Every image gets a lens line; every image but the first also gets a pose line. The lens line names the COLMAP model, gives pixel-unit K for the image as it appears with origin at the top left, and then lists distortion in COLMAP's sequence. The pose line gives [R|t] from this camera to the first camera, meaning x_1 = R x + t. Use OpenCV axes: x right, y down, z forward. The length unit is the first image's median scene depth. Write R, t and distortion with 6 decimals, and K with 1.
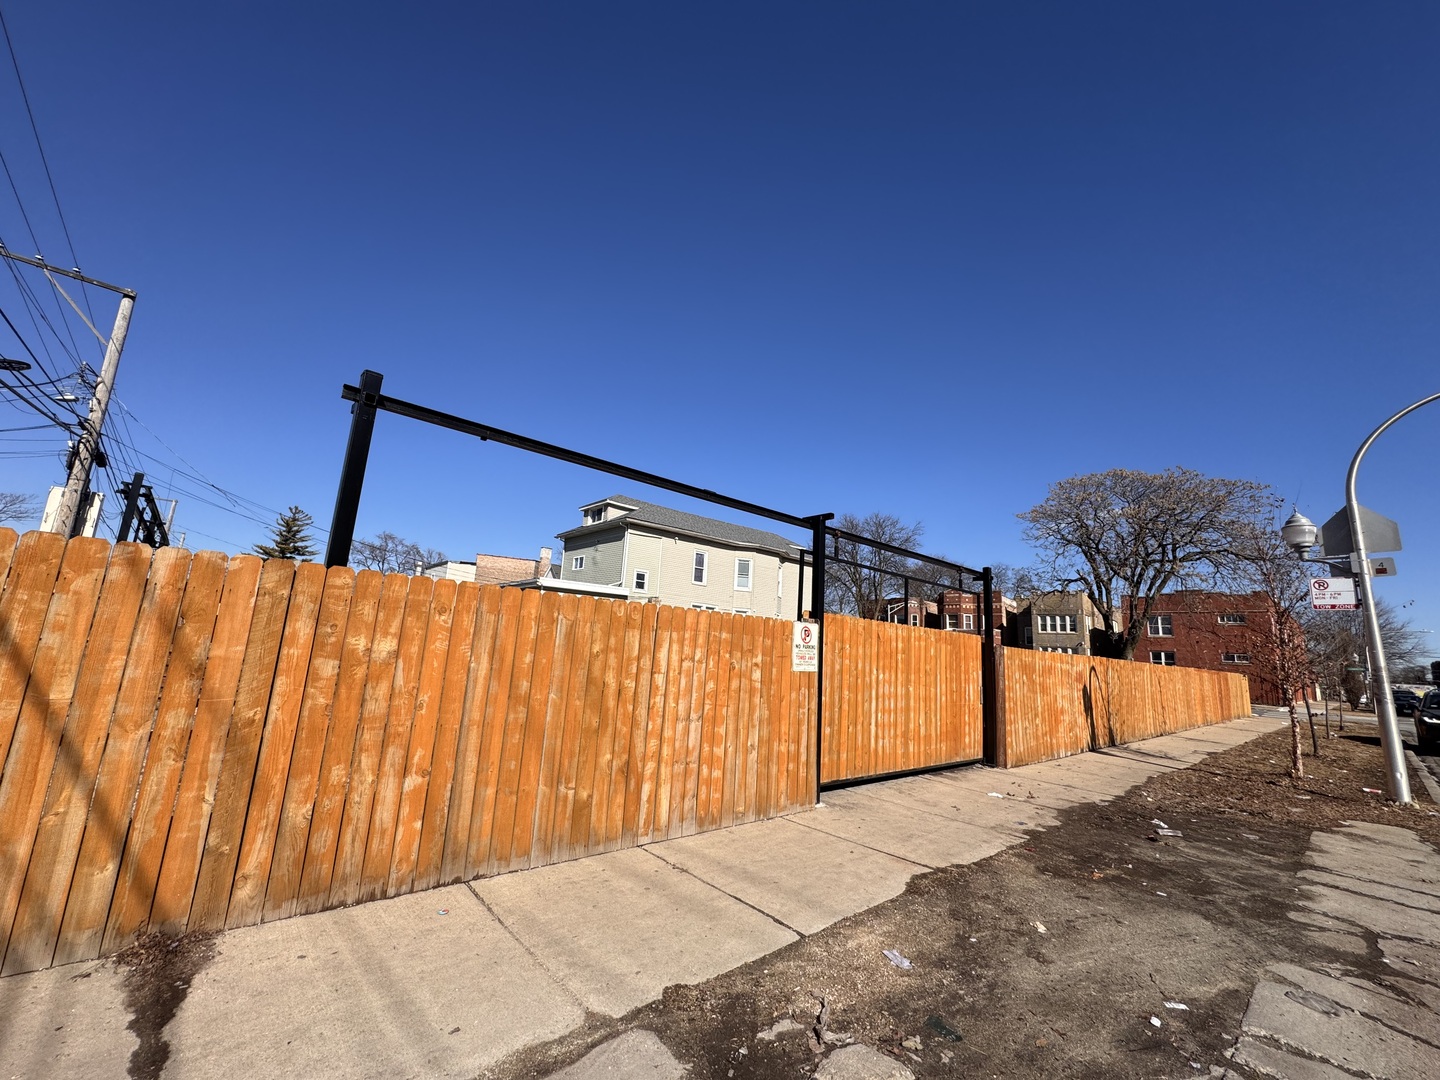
lens RADIAL K [[578.9, 0, 720.0], [0, 578.9, 540.0], [0, 0, 1]] dist [-0.000605, 0.000083]
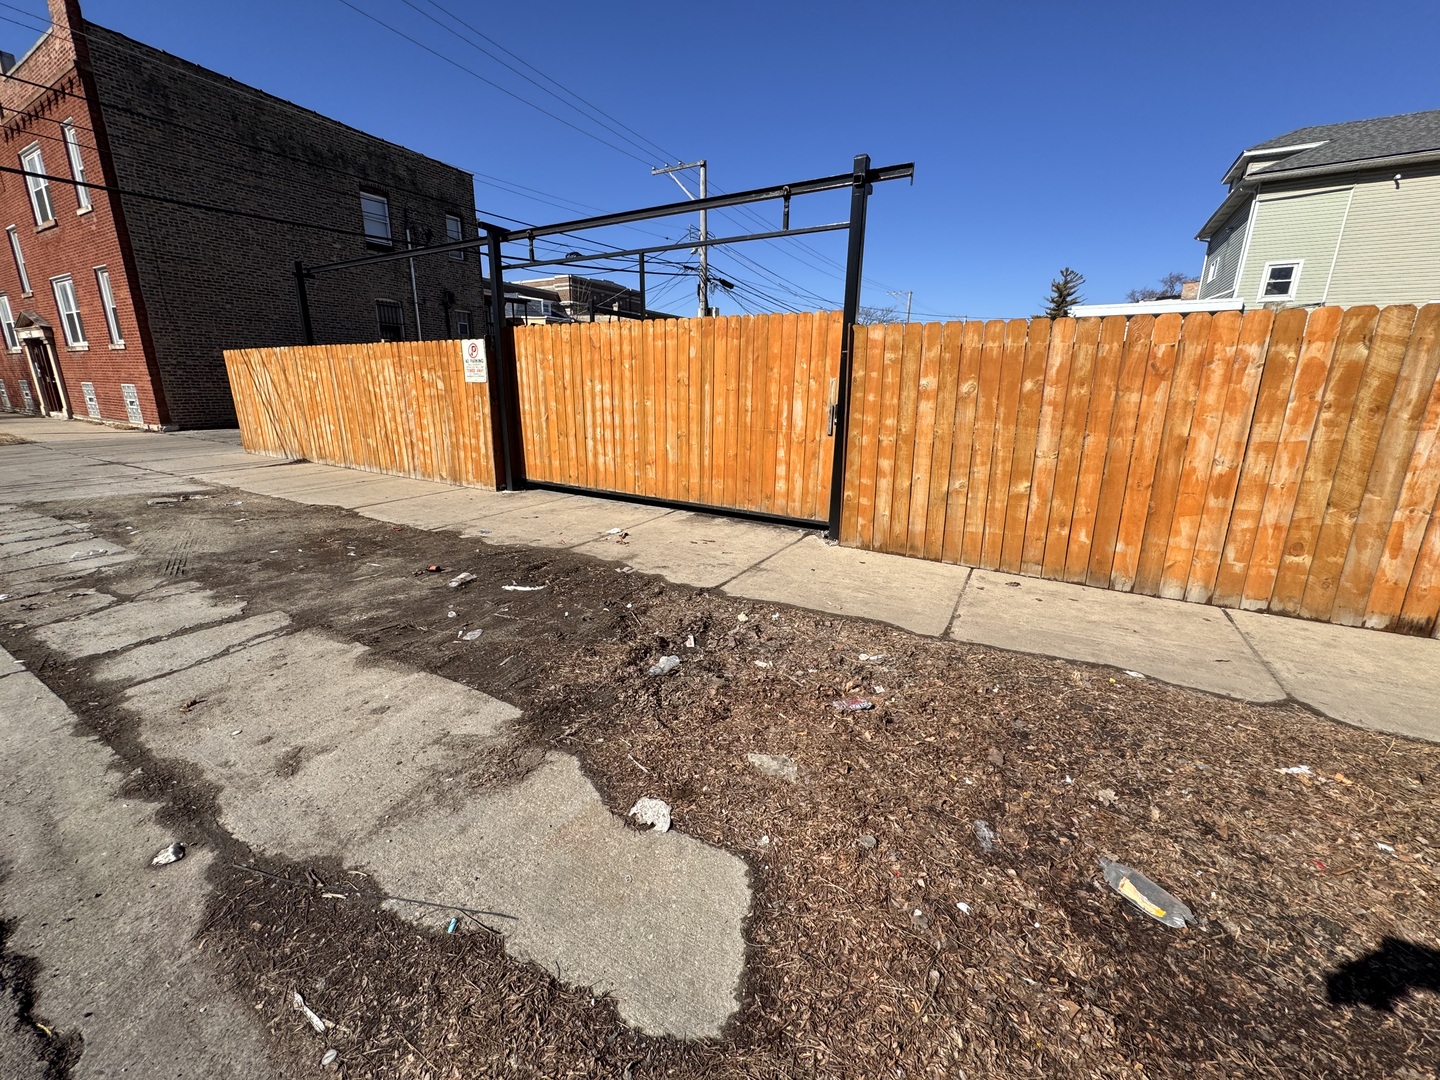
lens RADIAL K [[578.9, 0, 720.0], [0, 578.9, 540.0], [0, 0, 1]] dist [-0.000605, 0.000083]
pose [[0.296291, 0.194238, -0.935138, 1.240274], [0.181428, 0.949829, 0.254773, 0.270452], [0.937708, -0.245147, 0.246185, 0.916313]]
